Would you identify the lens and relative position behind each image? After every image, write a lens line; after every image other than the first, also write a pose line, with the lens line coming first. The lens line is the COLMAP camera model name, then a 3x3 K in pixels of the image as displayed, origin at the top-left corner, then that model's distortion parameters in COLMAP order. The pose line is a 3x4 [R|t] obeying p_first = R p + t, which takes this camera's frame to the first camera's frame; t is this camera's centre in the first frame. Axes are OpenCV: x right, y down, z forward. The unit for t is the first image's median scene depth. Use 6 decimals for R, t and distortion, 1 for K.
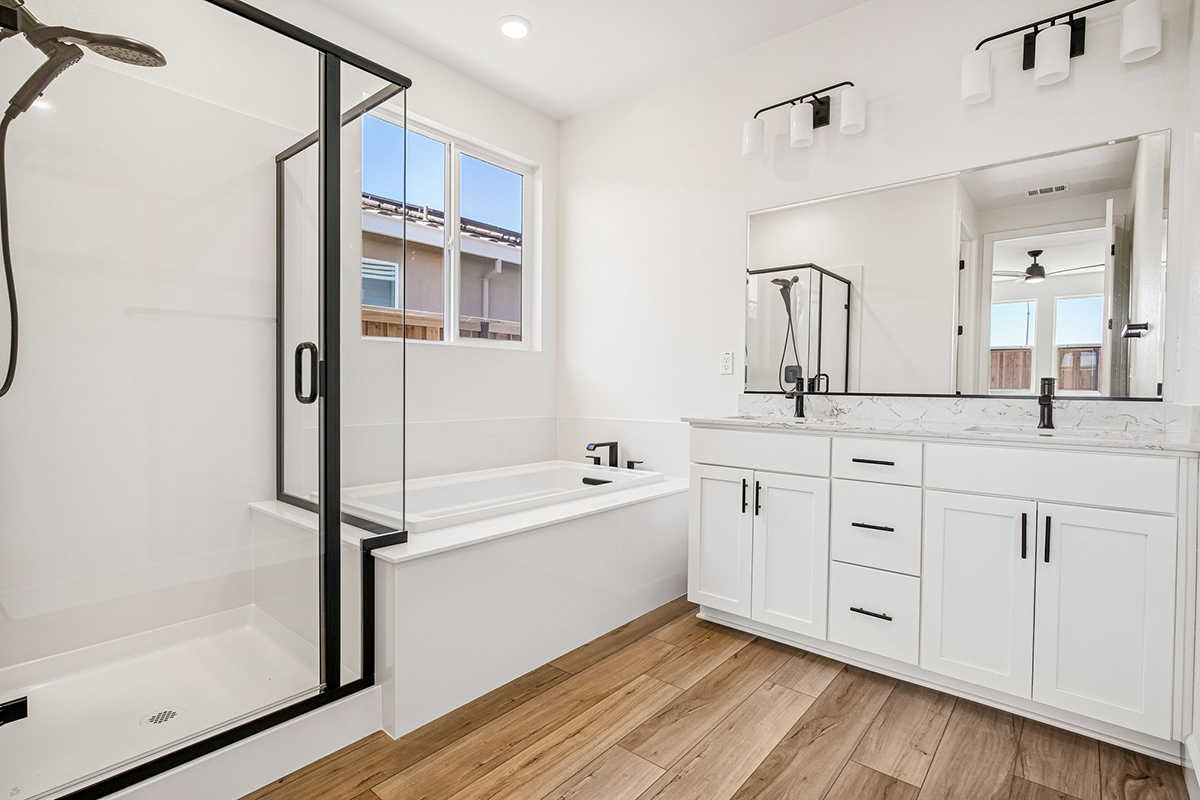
lens RADIAL K [[581.8, 0, 608.1], [0, 581.8, 400.9], [0, 0, 1]] dist [0.001884, 0.000913]
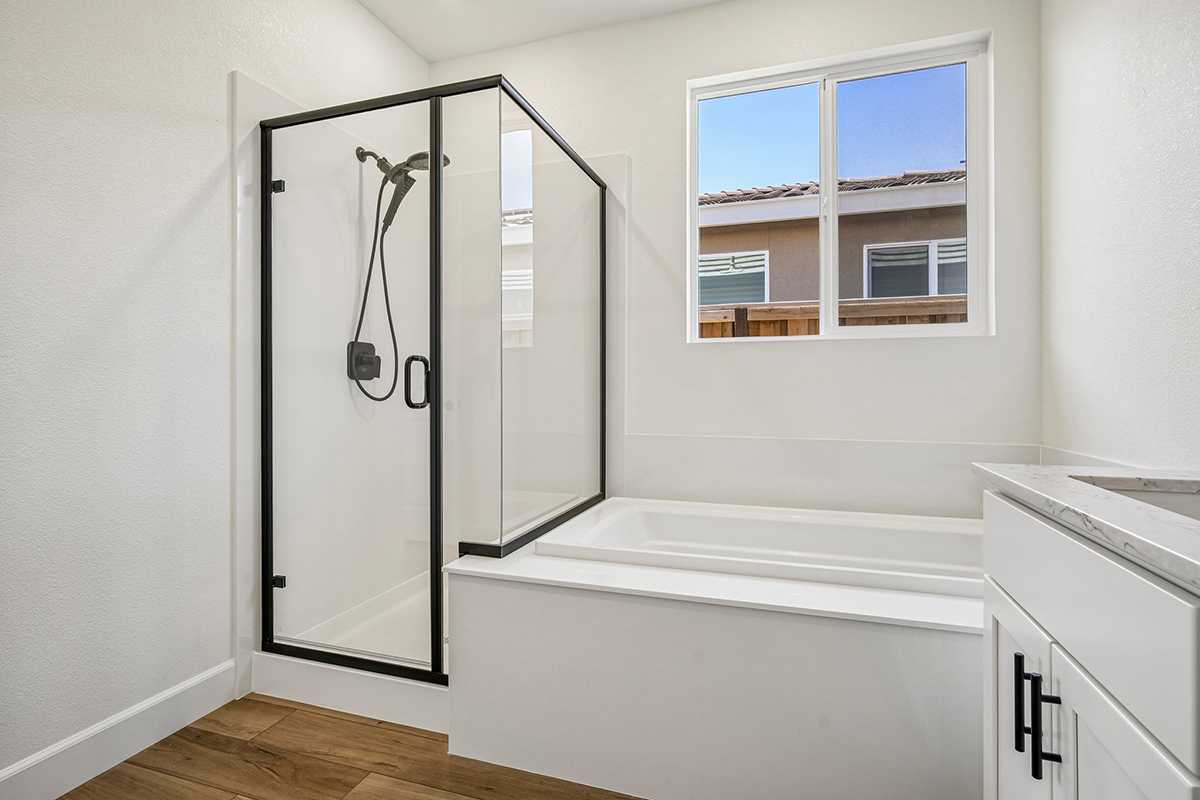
lens RADIAL K [[581.8, 0, 601.9], [0, 581.8, 391.4], [0, 0, 1]] dist [0.001884, 0.000913]
pose [[0.360000, -0.003654, -0.932945, 0.346185], [-0.021816, 0.999686, -0.012334, -0.012185], [0.932697, 0.024794, 0.359807, 0.465502]]
